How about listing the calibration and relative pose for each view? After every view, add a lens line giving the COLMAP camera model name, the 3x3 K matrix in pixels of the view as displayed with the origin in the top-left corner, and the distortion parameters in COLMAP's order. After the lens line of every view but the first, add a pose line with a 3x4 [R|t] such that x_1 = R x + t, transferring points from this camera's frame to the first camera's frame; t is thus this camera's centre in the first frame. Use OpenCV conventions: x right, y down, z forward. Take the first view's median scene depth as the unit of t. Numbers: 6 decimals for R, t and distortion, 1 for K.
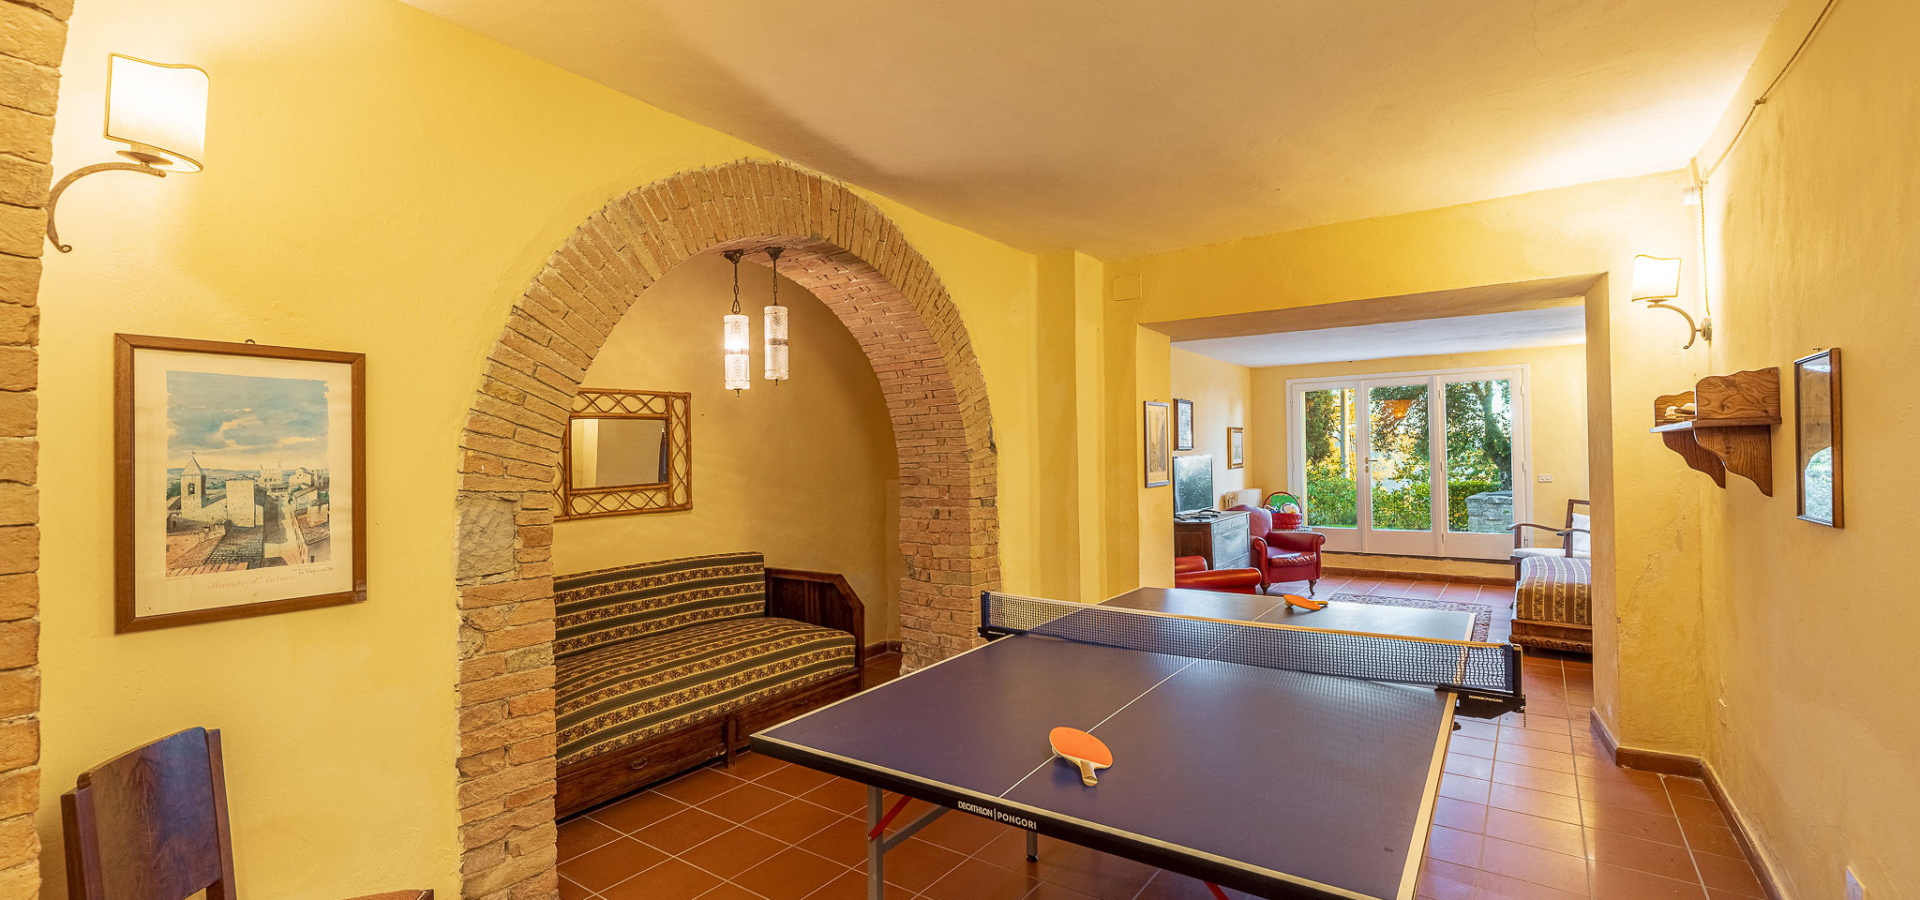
lens RADIAL K [[820.4, 0, 948.1], [0, 820.4, 445.5], [0, 0, 1]] dist [-0.012105, 0.000258]
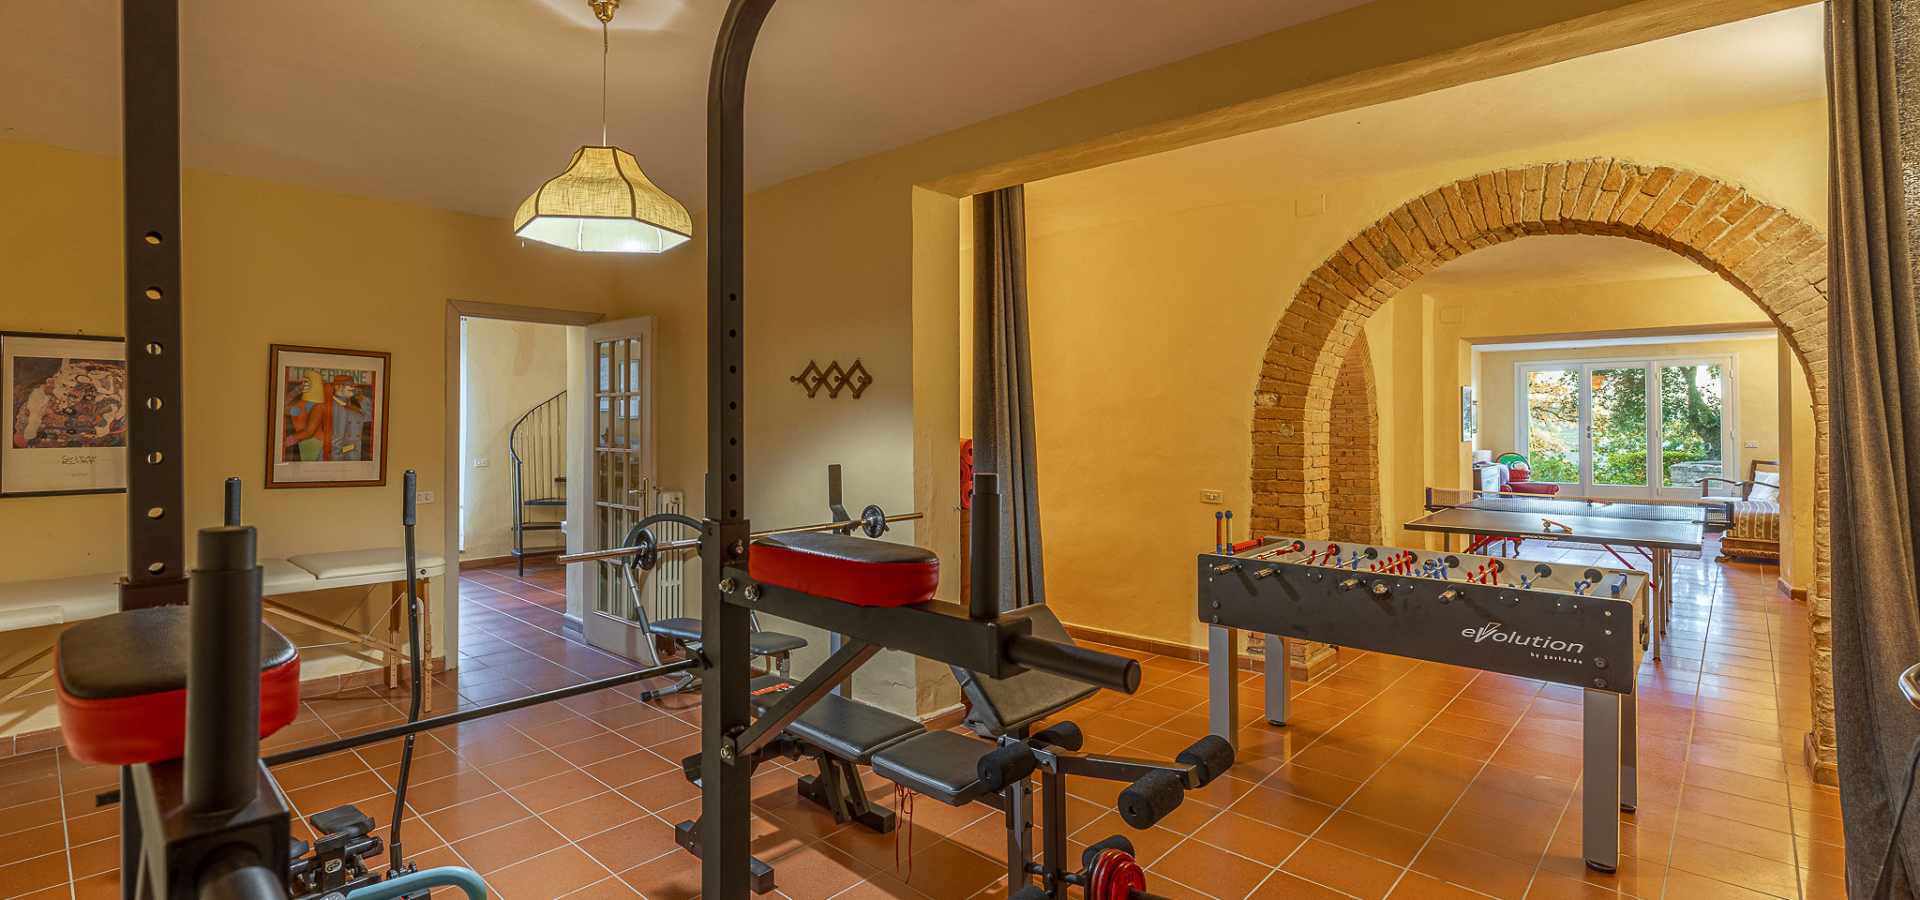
lens RADIAL K [[820.4, 0, 934.5], [0, 820.4, 412.3], [0, 0, 1]] dist [-0.012105, 0.000258]
pose [[0.987141, 0.013136, -0.159314, -0.151352], [-0.012504, 0.999909, 0.004966, -0.000036], [0.159365, -0.002910, 0.987215, -0.210508]]
